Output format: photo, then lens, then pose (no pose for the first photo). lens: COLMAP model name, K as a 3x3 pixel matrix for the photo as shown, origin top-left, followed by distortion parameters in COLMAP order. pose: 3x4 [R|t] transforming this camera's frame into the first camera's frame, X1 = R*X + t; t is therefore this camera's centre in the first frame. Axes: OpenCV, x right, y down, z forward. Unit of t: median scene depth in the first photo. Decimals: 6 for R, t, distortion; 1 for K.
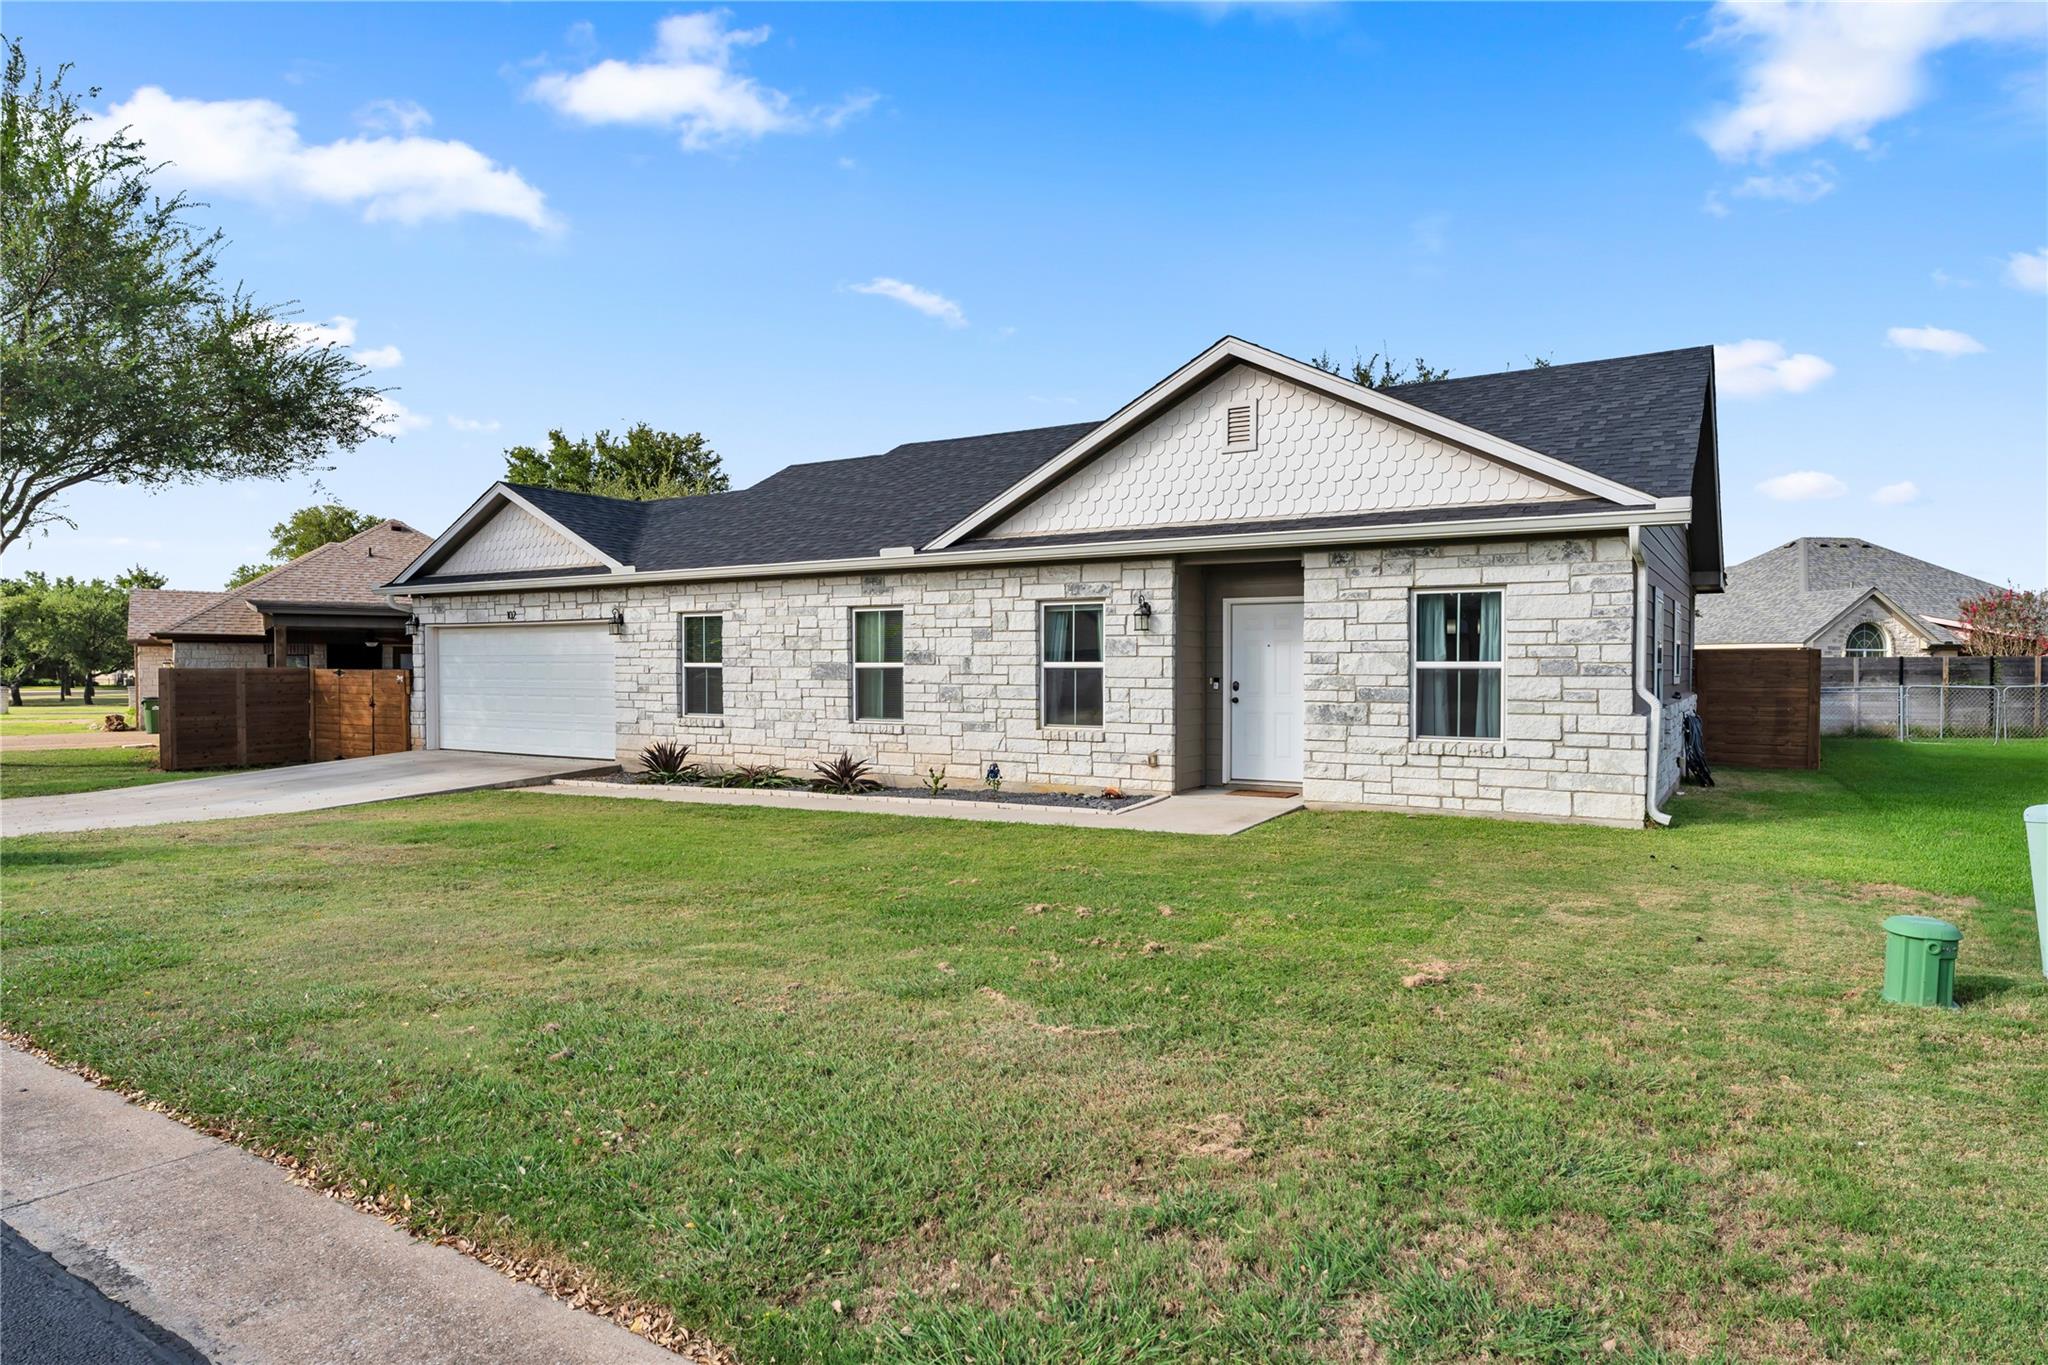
lens RADIAL K [[1122.9, 0, 1023.0], [0, 1122.9, 697.0], [0, 0, 1]] dist [0.002009, 0.001377]
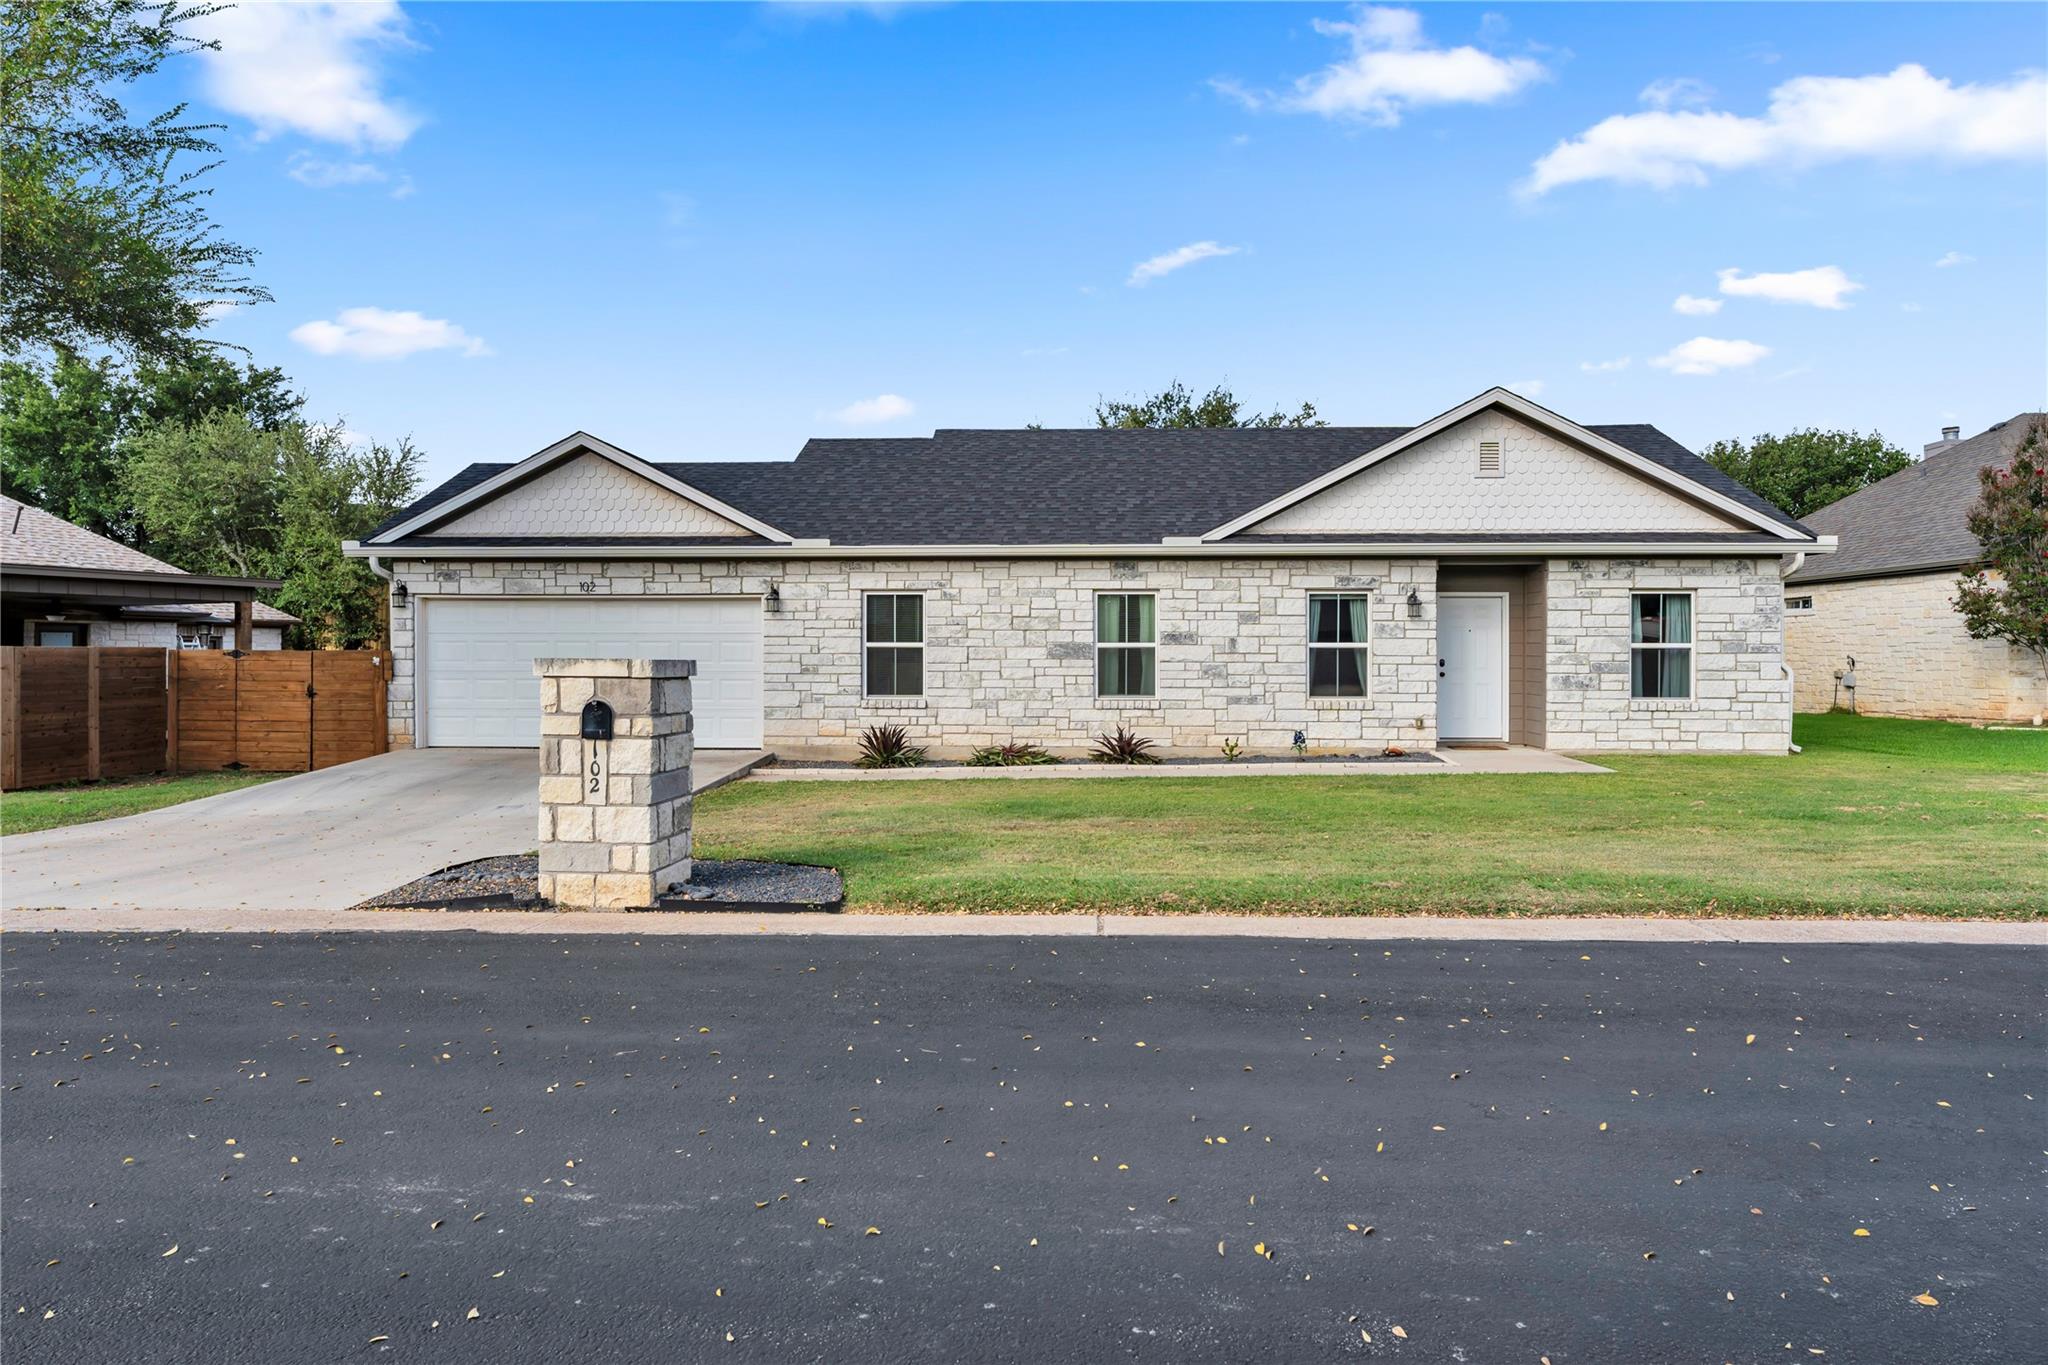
lens RADIAL K [[1122.9, 0, 1019.8], [0, 1122.9, 668.9], [0, 0, 1]] dist [0.002009, 0.001377]
pose [[0.887039, -0.007042, 0.461640, -0.777427], [0.011586, 0.999908, -0.007009, 0.000667], [-0.461548, 0.011565, 0.887040, 0.109934]]
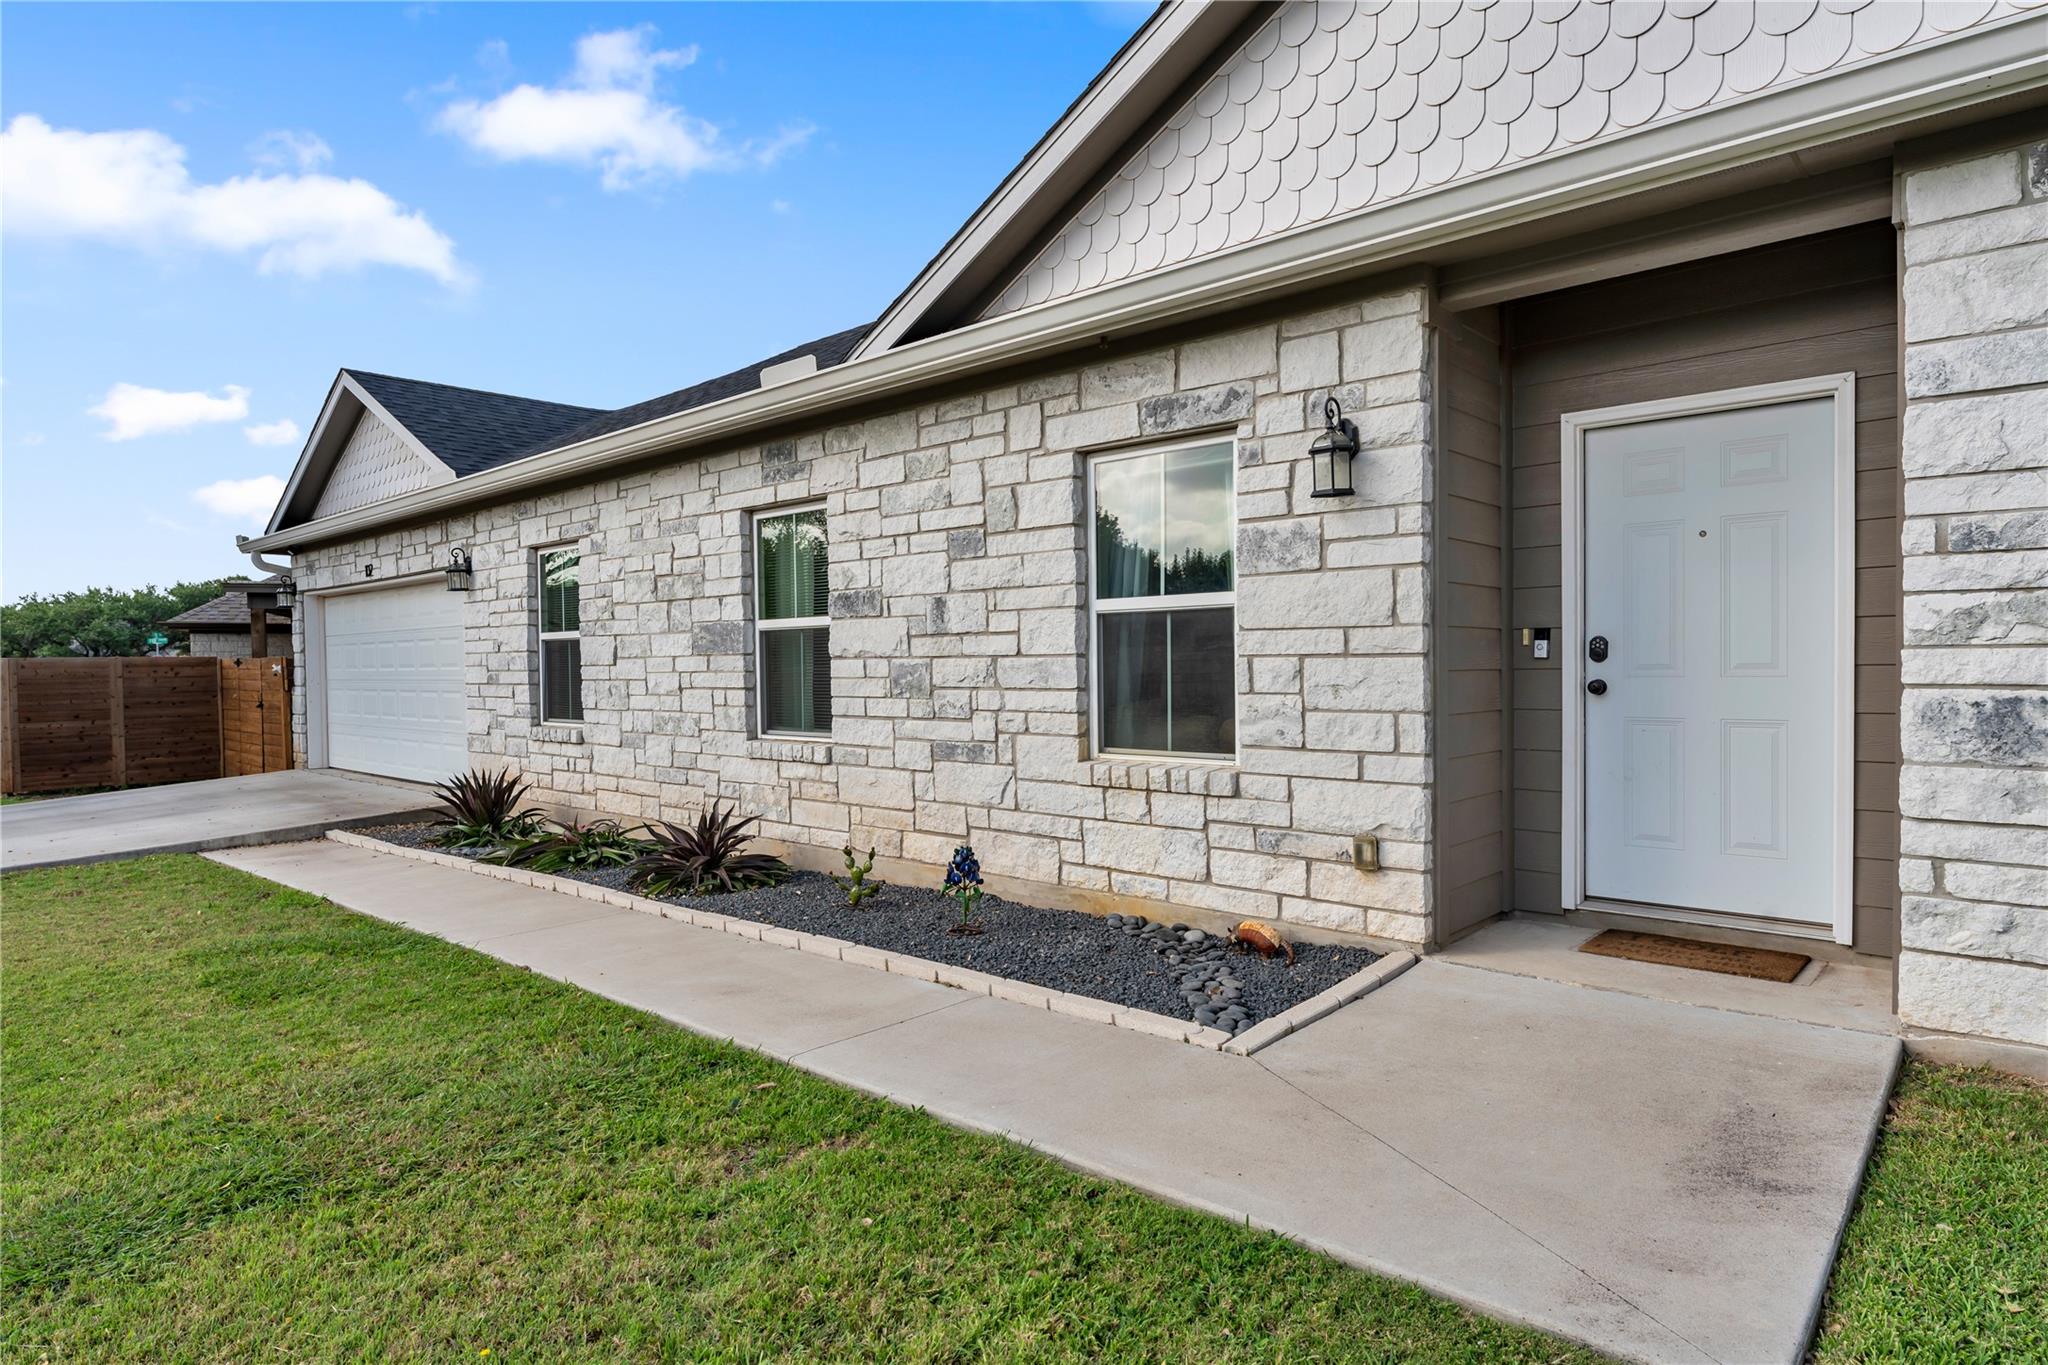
lens RADIAL K [[1122.9, 0, 1020.2], [0, 1122.9, 699.2], [0, 0, 1]] dist [0.002009, 0.001377]
pose [[0.981803, -0.006944, -0.189778, 0.069517], [0.008430, 0.999940, 0.007027, 0.002773], [0.189717, -0.008499, 0.981802, 0.581092]]
